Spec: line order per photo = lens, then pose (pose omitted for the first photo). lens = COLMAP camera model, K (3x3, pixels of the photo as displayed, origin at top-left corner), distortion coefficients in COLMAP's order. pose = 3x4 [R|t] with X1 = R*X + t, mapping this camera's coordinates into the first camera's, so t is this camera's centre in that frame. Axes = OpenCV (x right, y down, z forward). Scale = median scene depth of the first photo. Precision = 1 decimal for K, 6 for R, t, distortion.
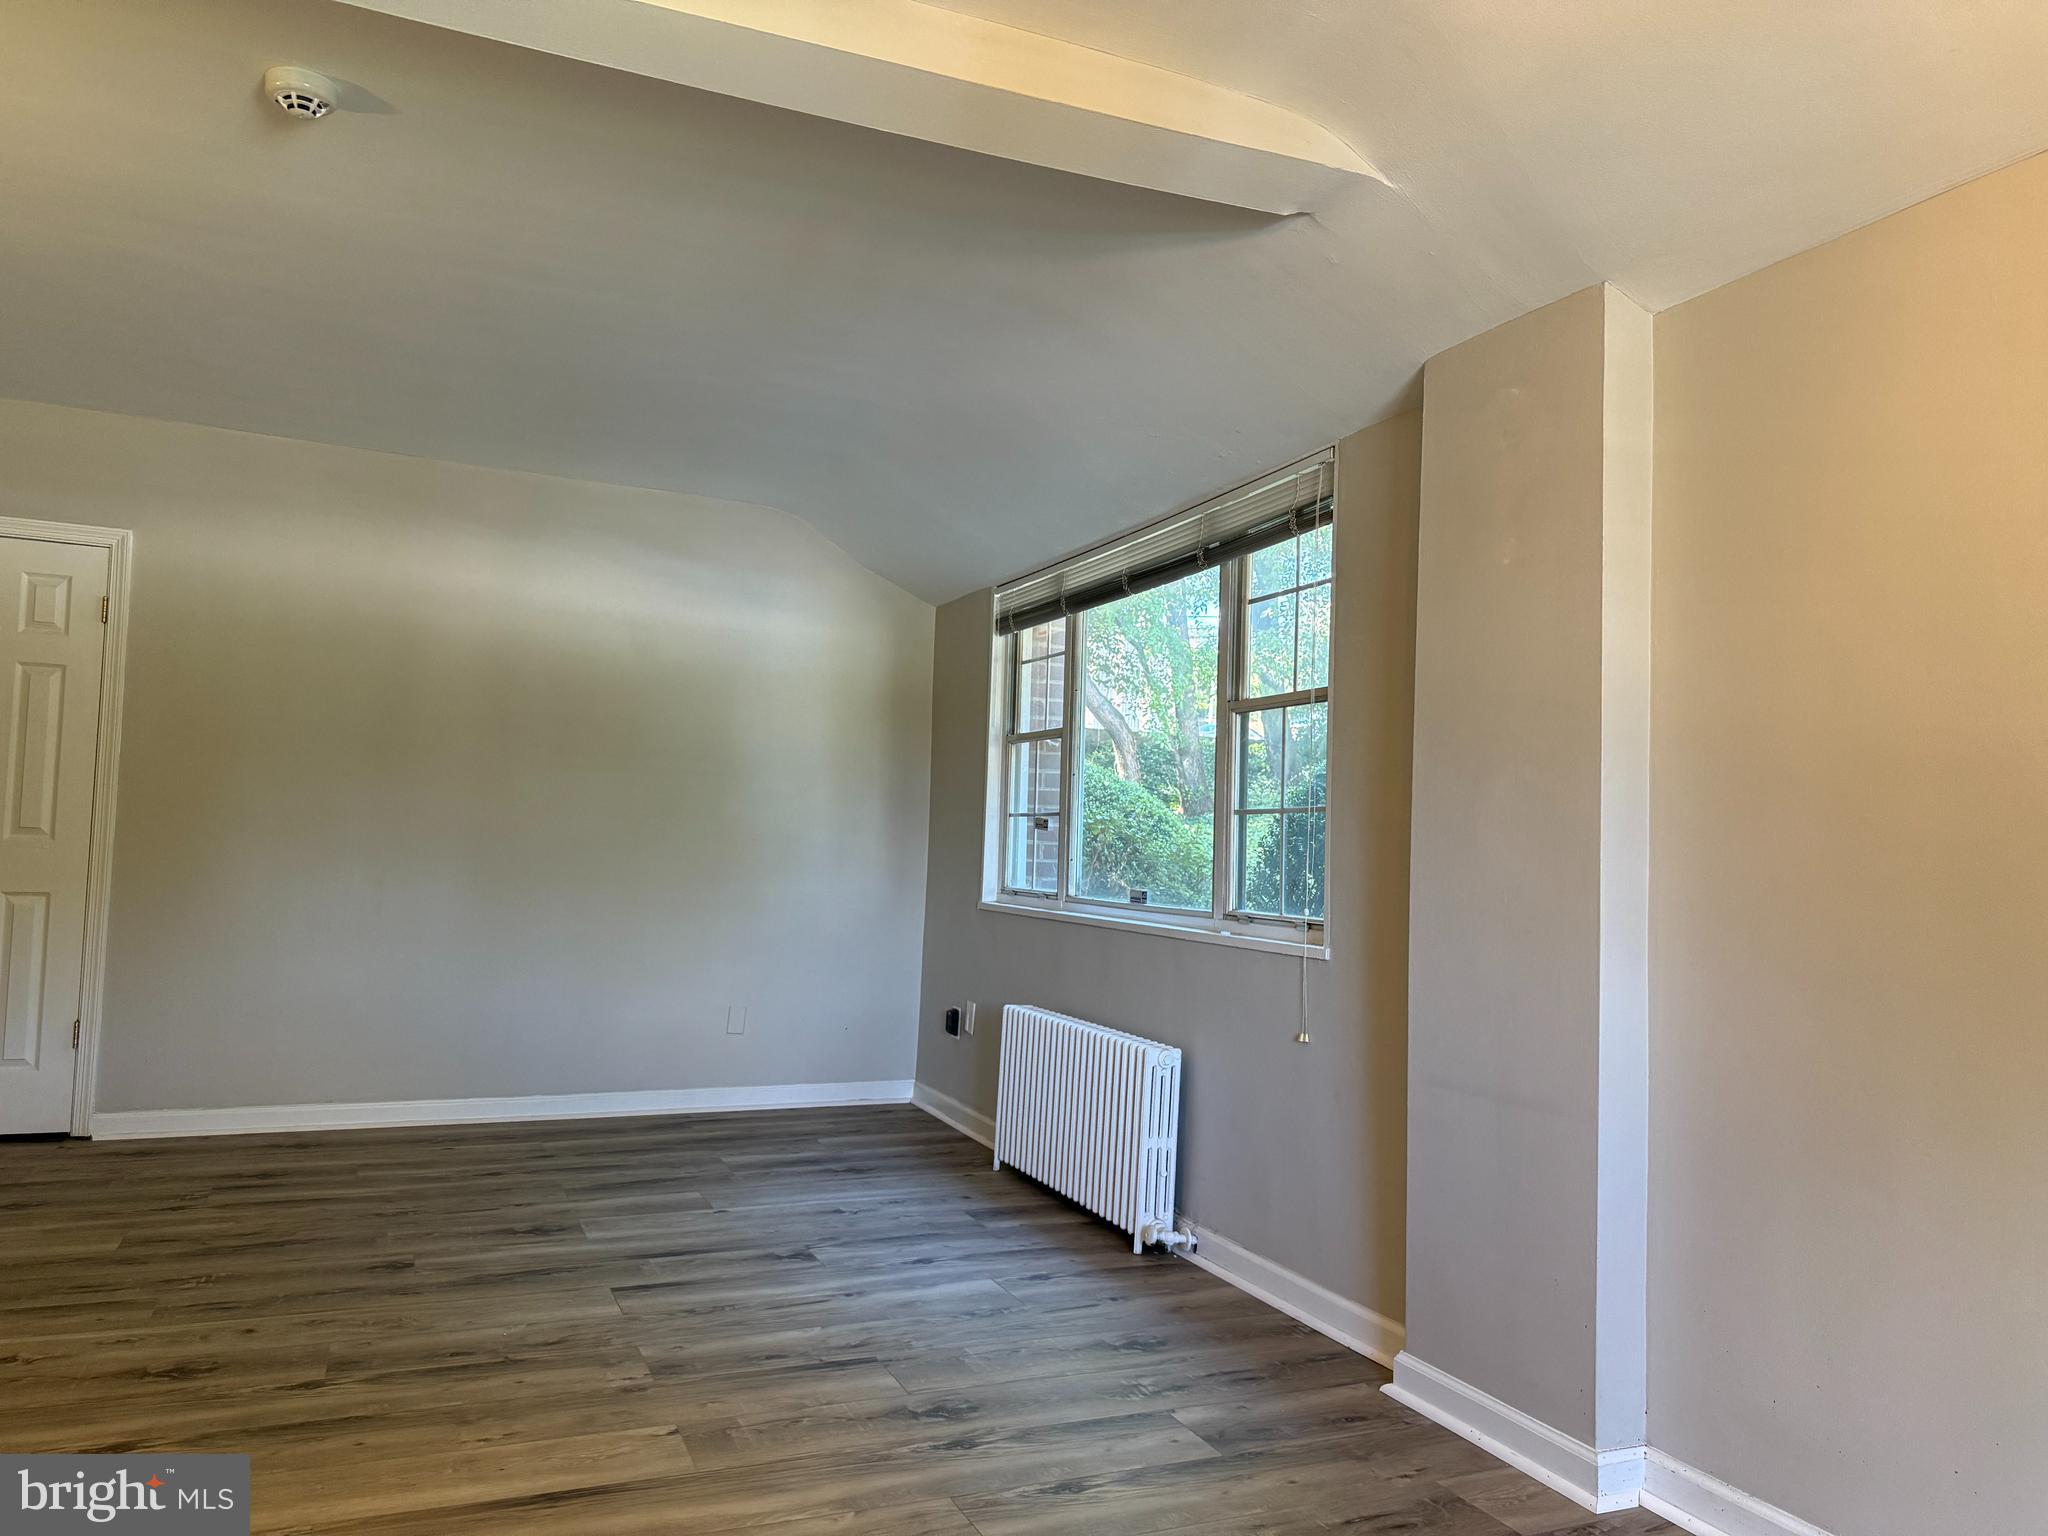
lens RADIAL K [[1444.4, 0, 1021.5], [0, 1444.4, 768.8], [0, 0, 1]] dist [0.050266, -0.064747]
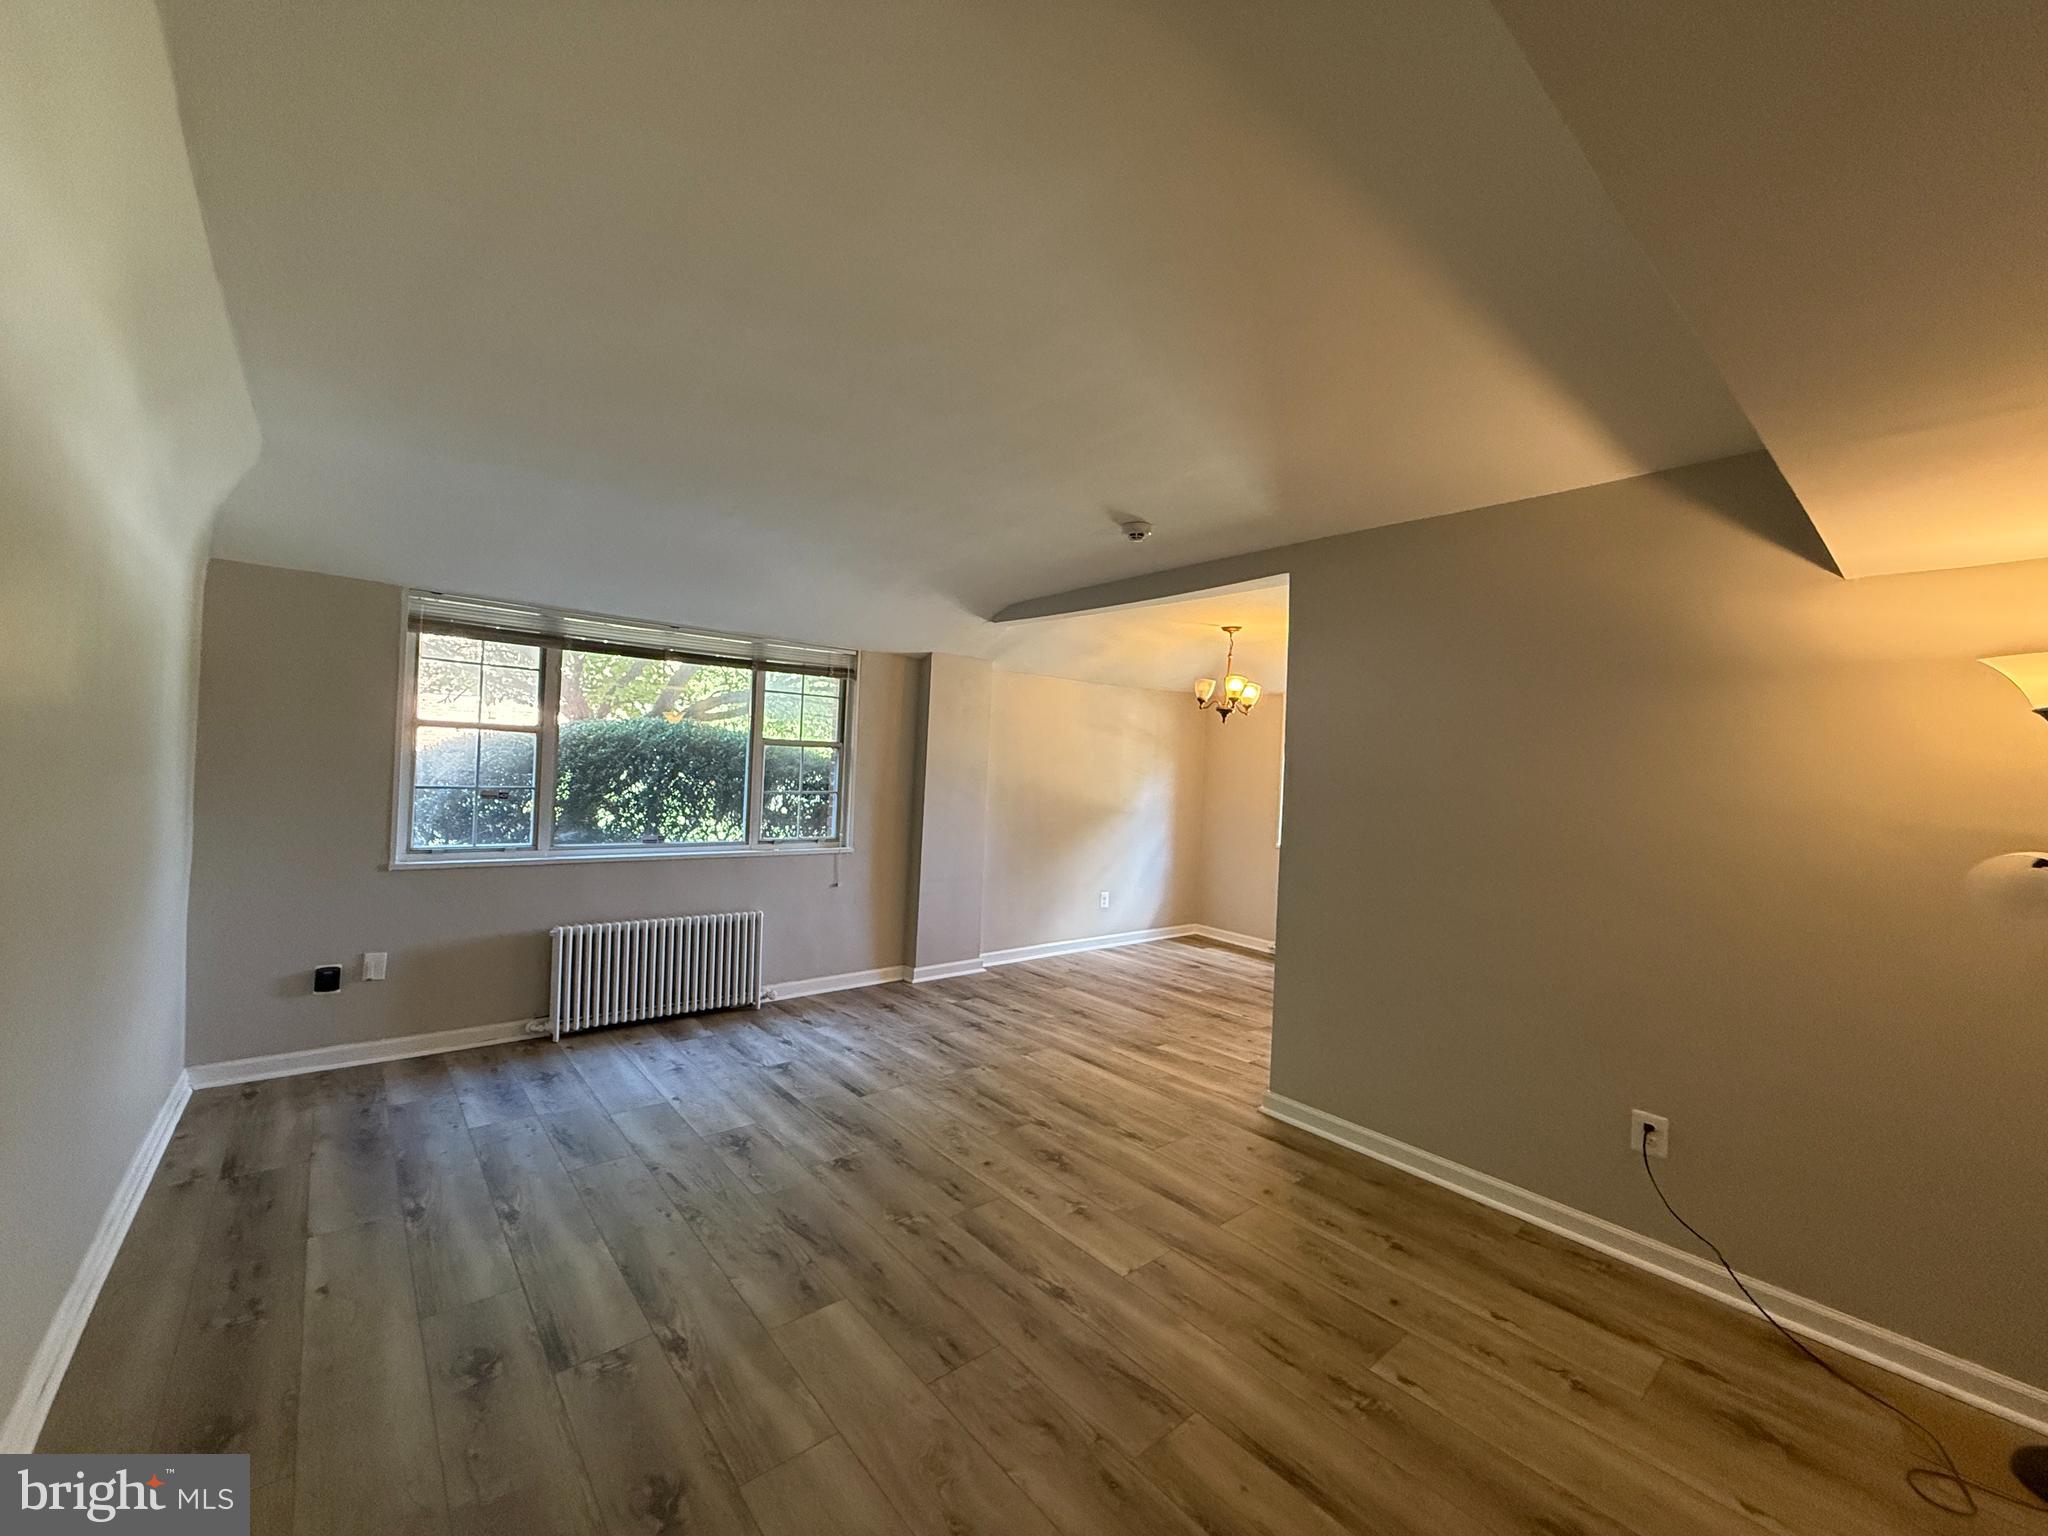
lens RADIAL K [[816.9, 0, 1015.6], [0, 816.9, 760.4], [0, 0, 1]] dist [0.002415, -0.000580]
pose [[-0.279204, -0.044939, 0.959180, -1.448661], [-0.107213, 0.994117, 0.015367, -0.097989], [-0.954228, -0.098546, -0.282379, 1.302214]]
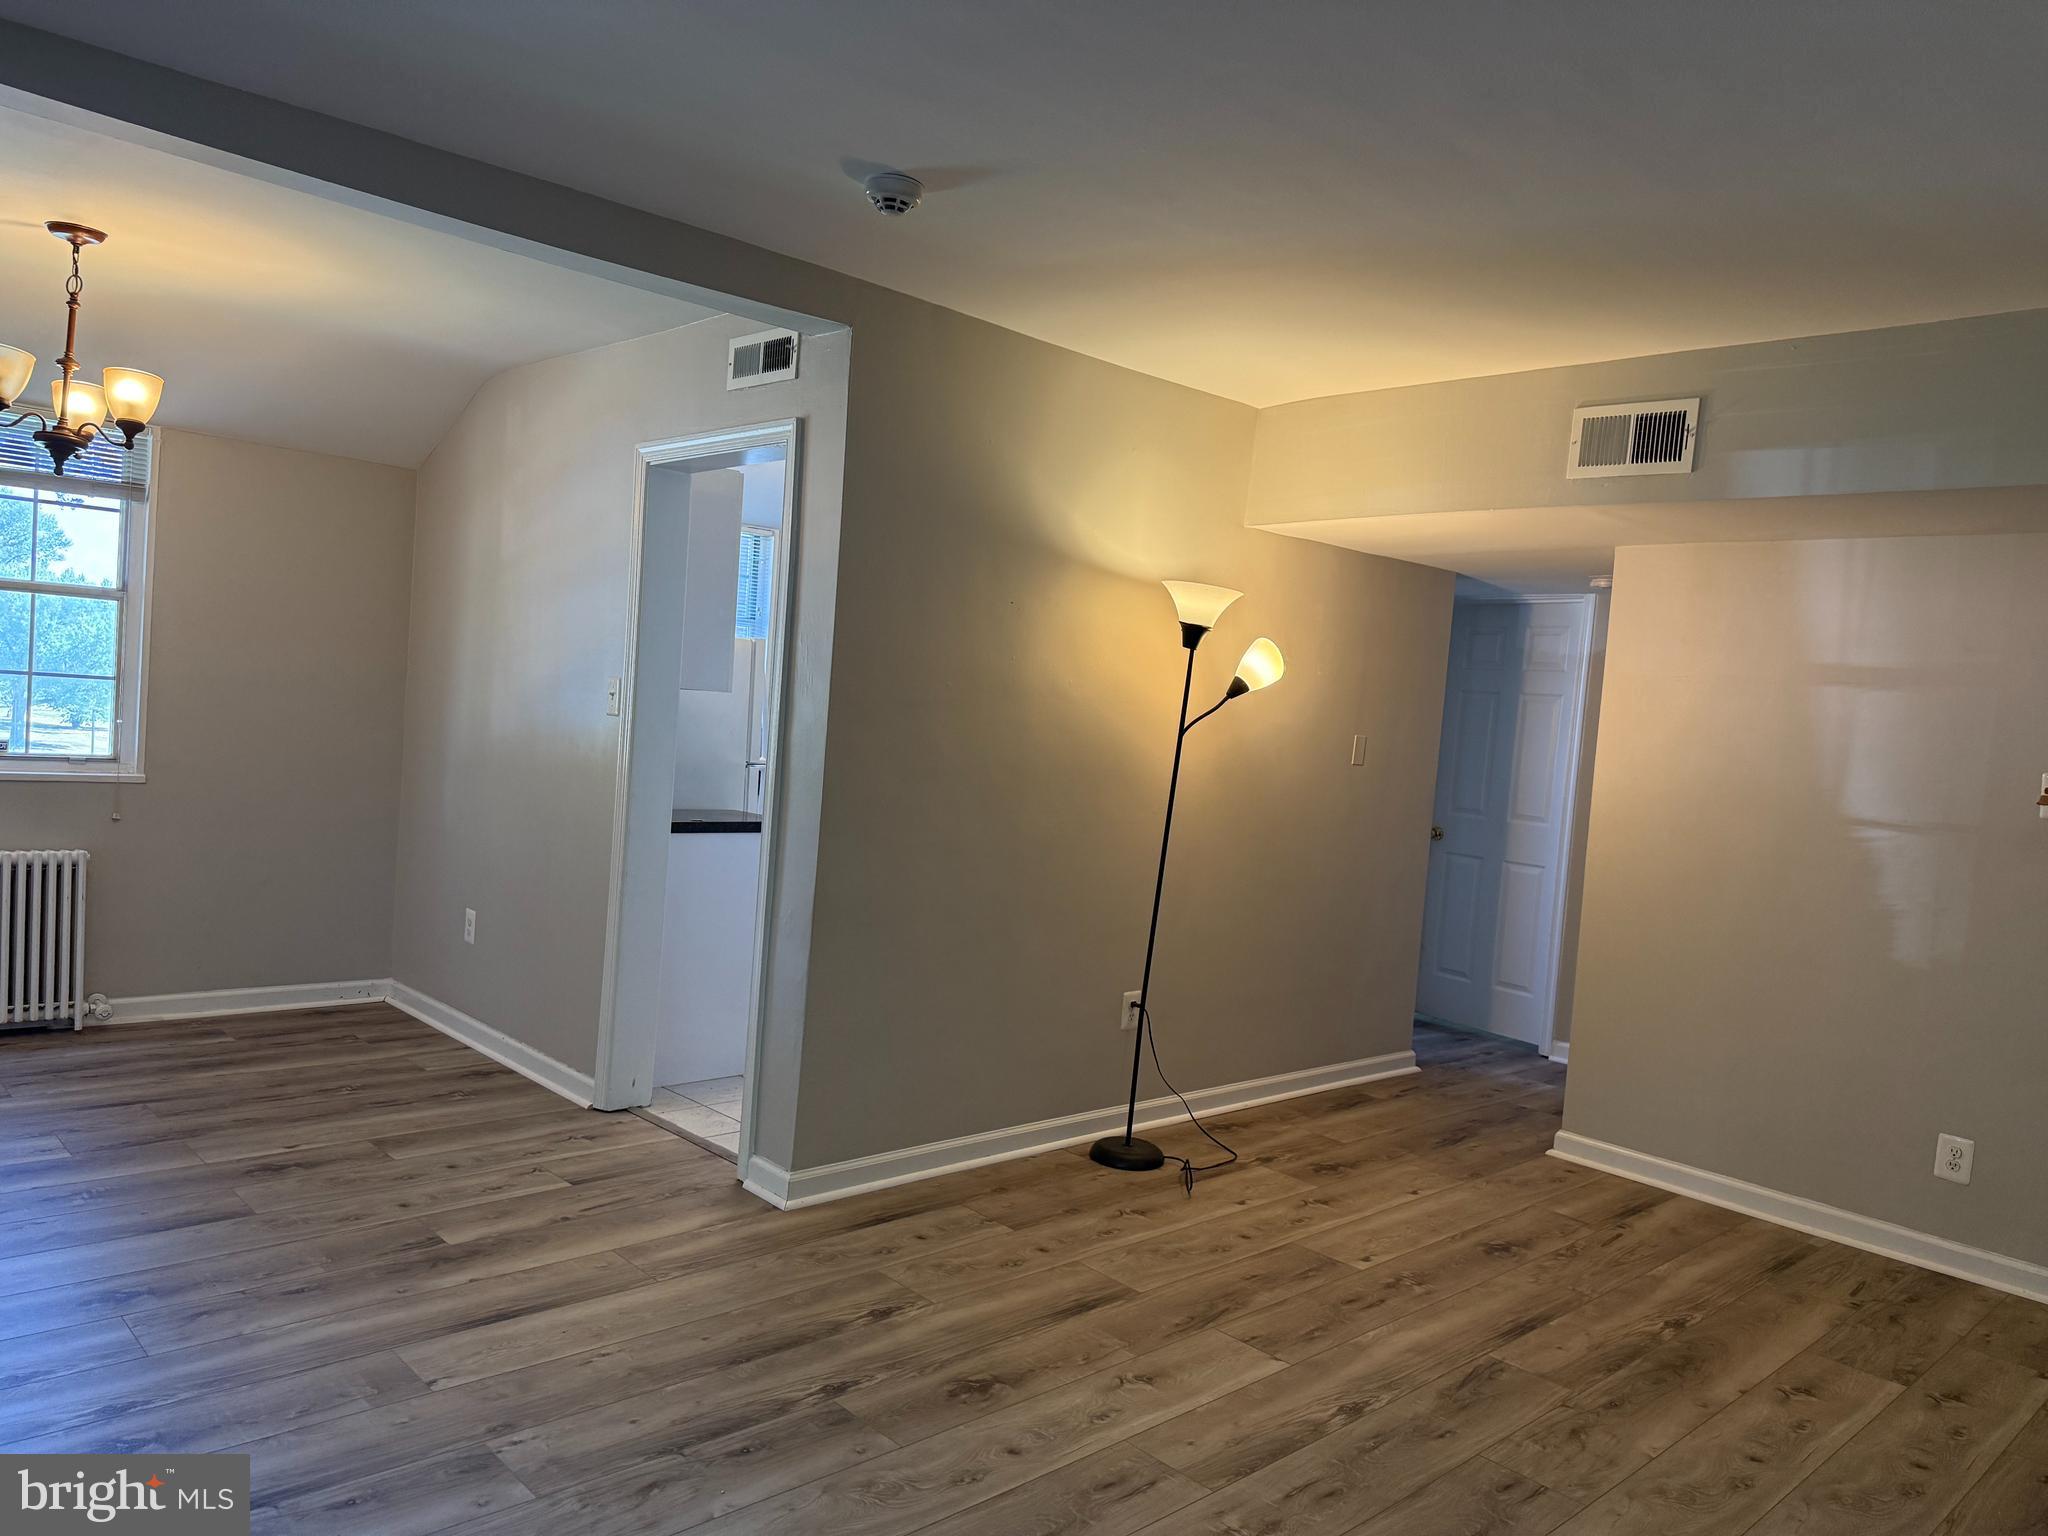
lens RADIAL K [[1444.4, 0, 1036.5], [0, 1444.4, 780.6], [0, 0, 1]] dist [0.050266, -0.064747]
pose [[-0.932568, -0.090991, -0.349338, -0.206659], [-0.092998, 0.995605, -0.011062, -0.004202], [0.348809, 0.022172, -0.936931, 1.838320]]
